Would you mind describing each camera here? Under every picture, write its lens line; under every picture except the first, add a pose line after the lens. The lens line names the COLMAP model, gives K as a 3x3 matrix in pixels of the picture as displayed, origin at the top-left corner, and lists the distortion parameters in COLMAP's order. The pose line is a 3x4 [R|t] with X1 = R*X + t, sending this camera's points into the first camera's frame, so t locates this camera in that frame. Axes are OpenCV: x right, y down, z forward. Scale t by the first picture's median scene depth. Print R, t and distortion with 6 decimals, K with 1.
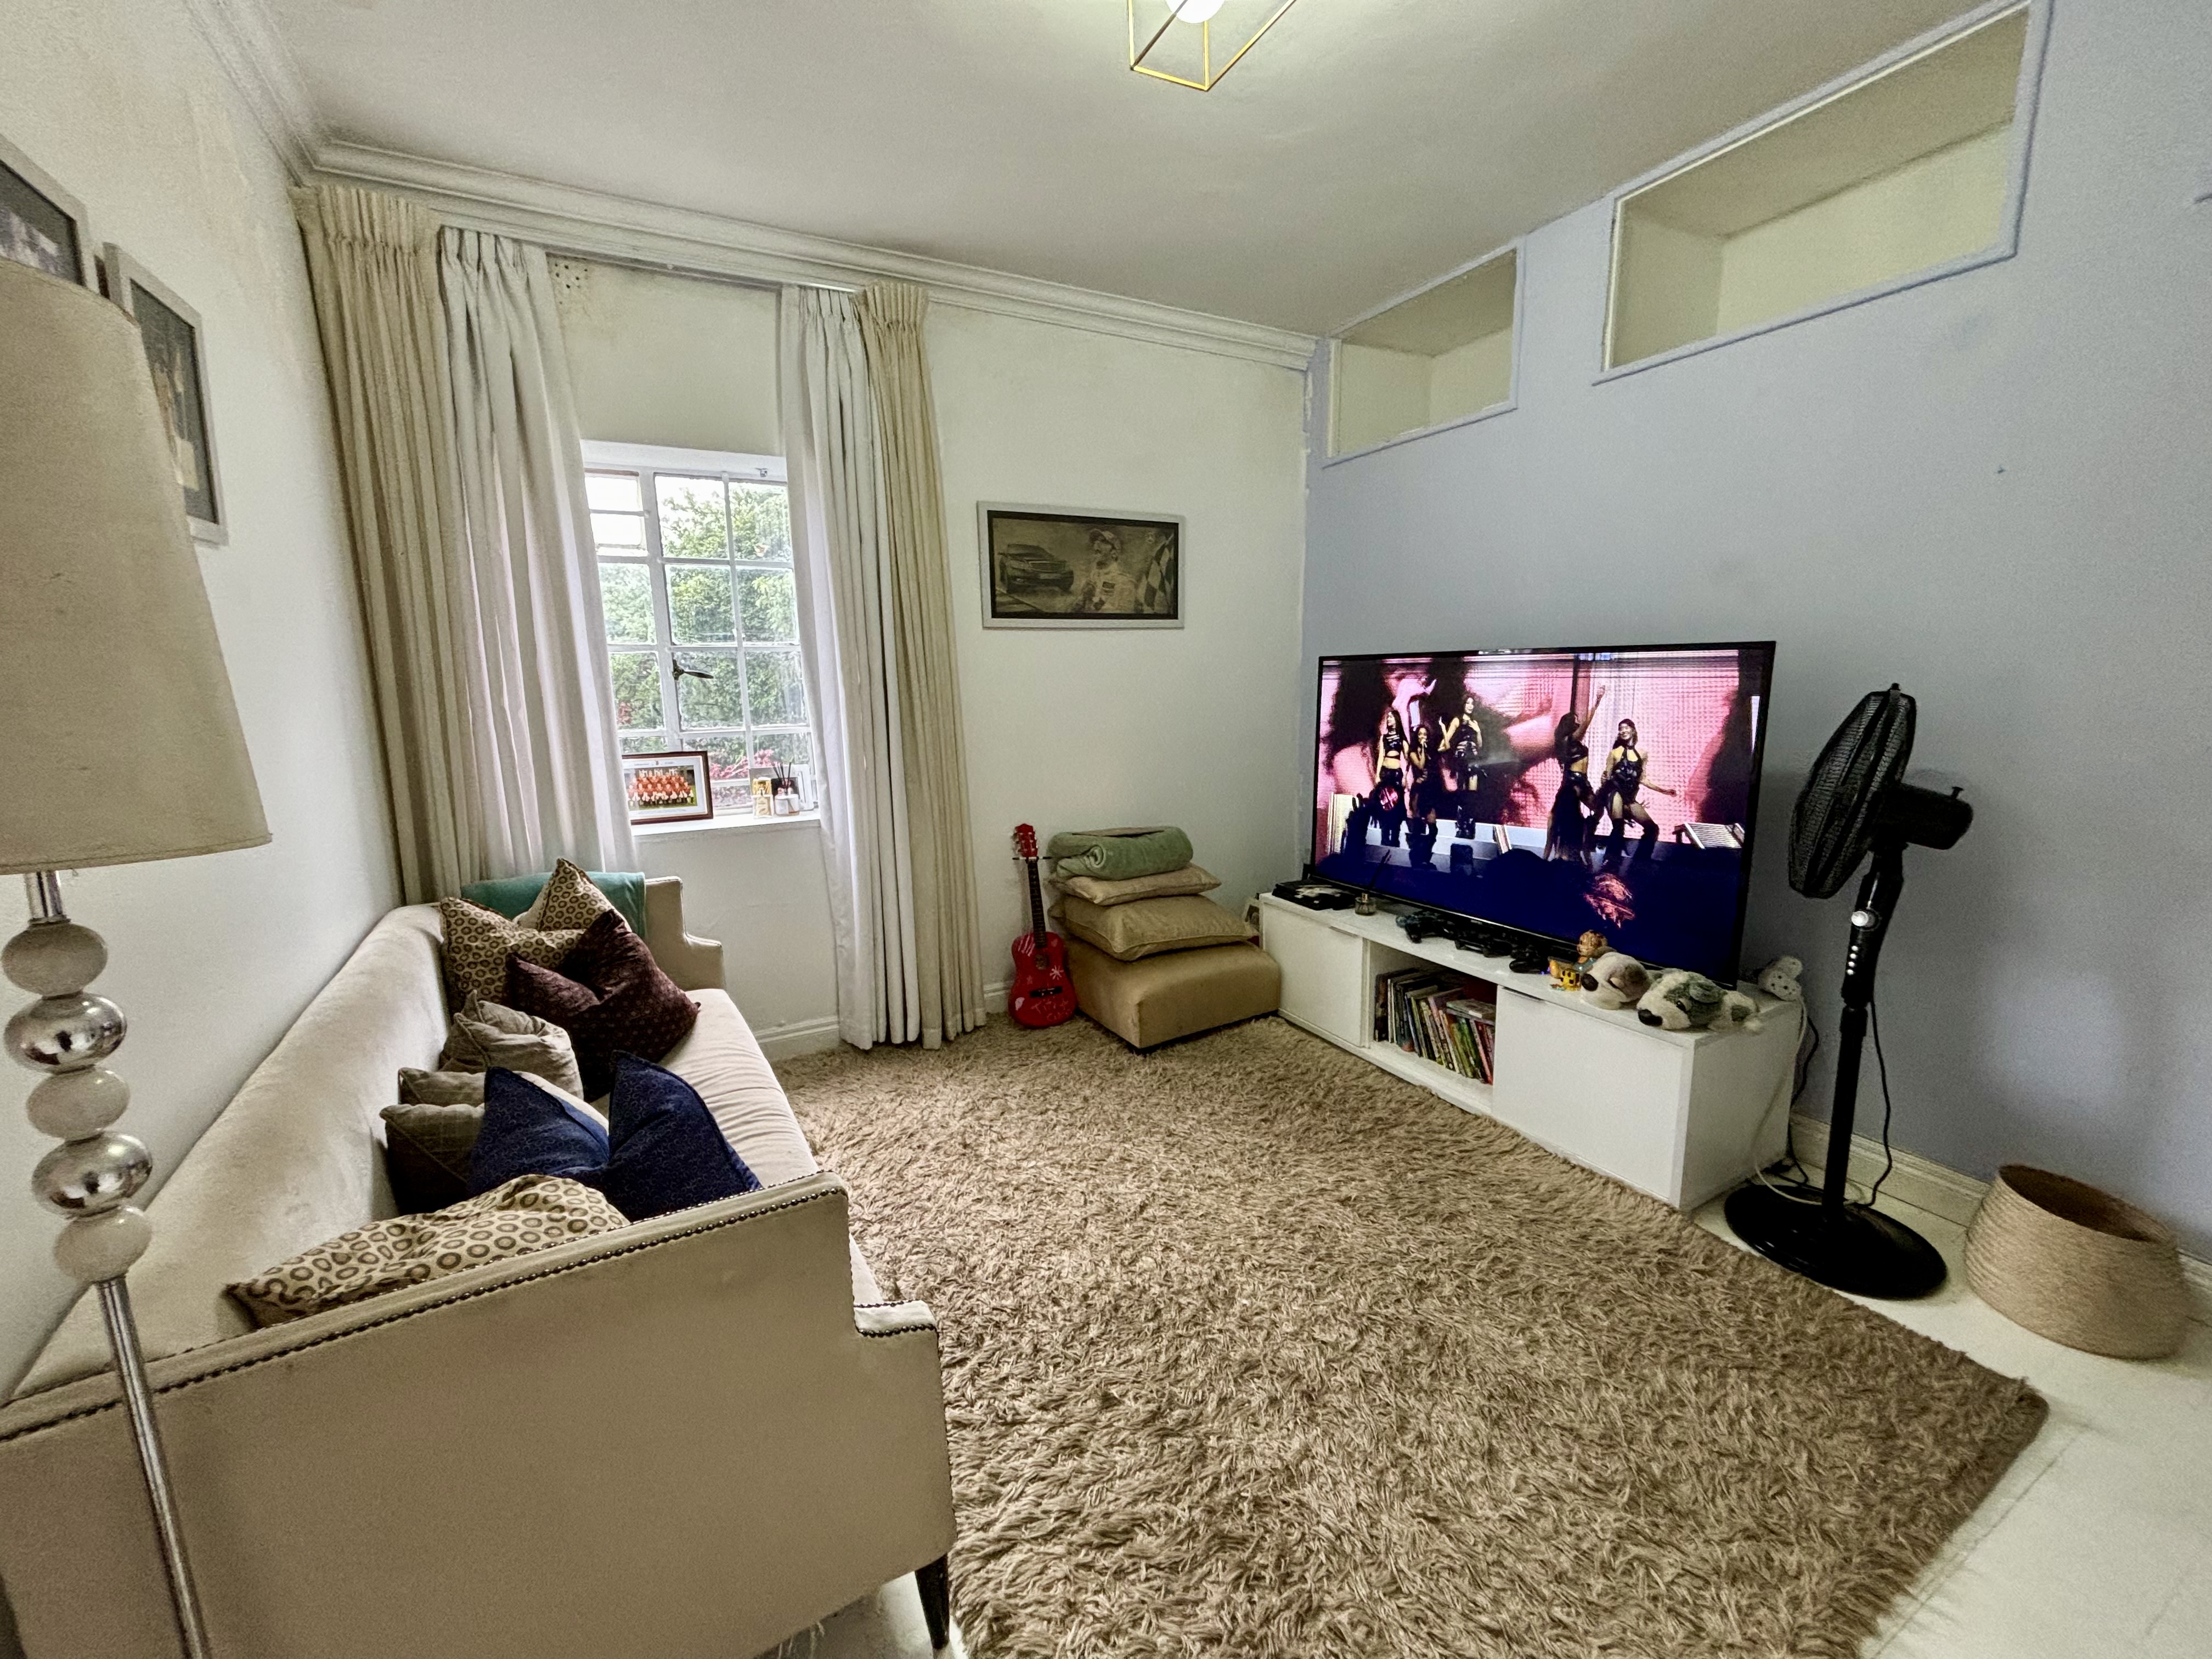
lens RADIAL K [[889.8, 0, 1090.3], [0, 889.8, 830.8], [0, 0, 1]] dist [0.001190, -0.000351]
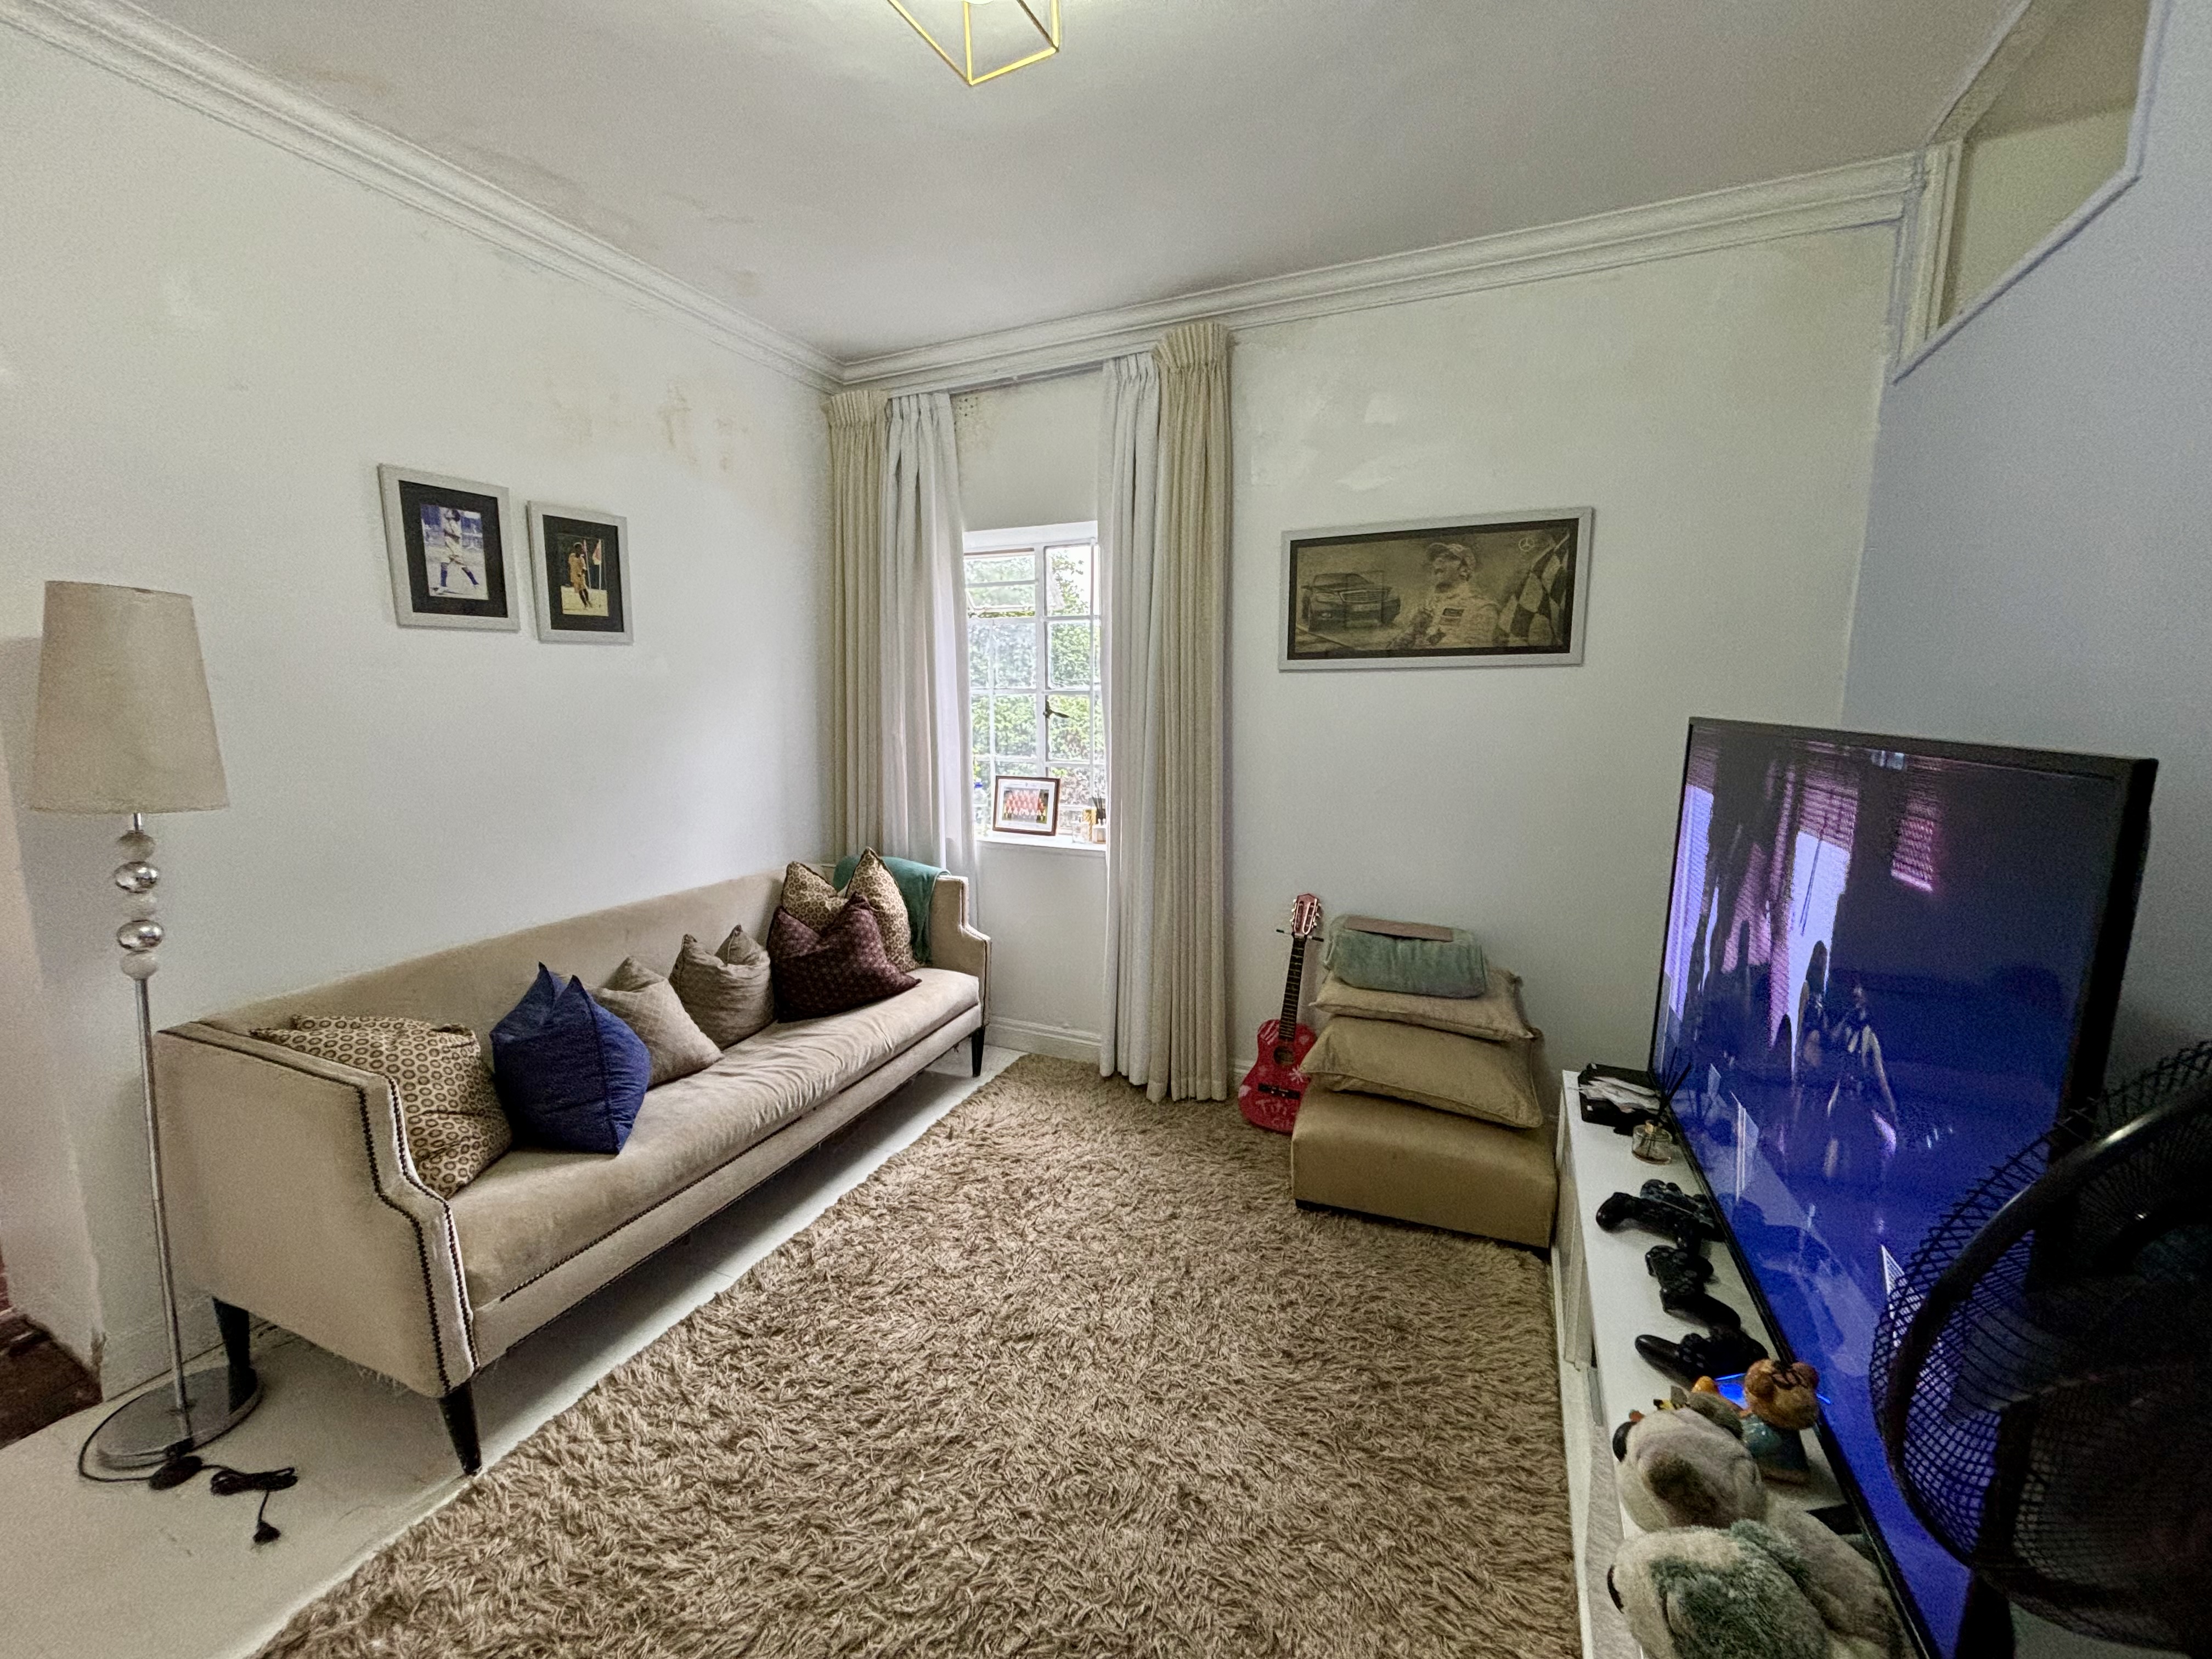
lens RADIAL K [[889.8, 0, 1091.6], [0, 889.8, 823.8], [0, 0, 1]] dist [0.001190, -0.000351]
pose [[0.605237, 0.132748, -0.784899, 0.491942], [-0.150523, 0.987295, 0.050910, -0.092221], [0.781685, 0.087333, 0.617529, 0.311014]]
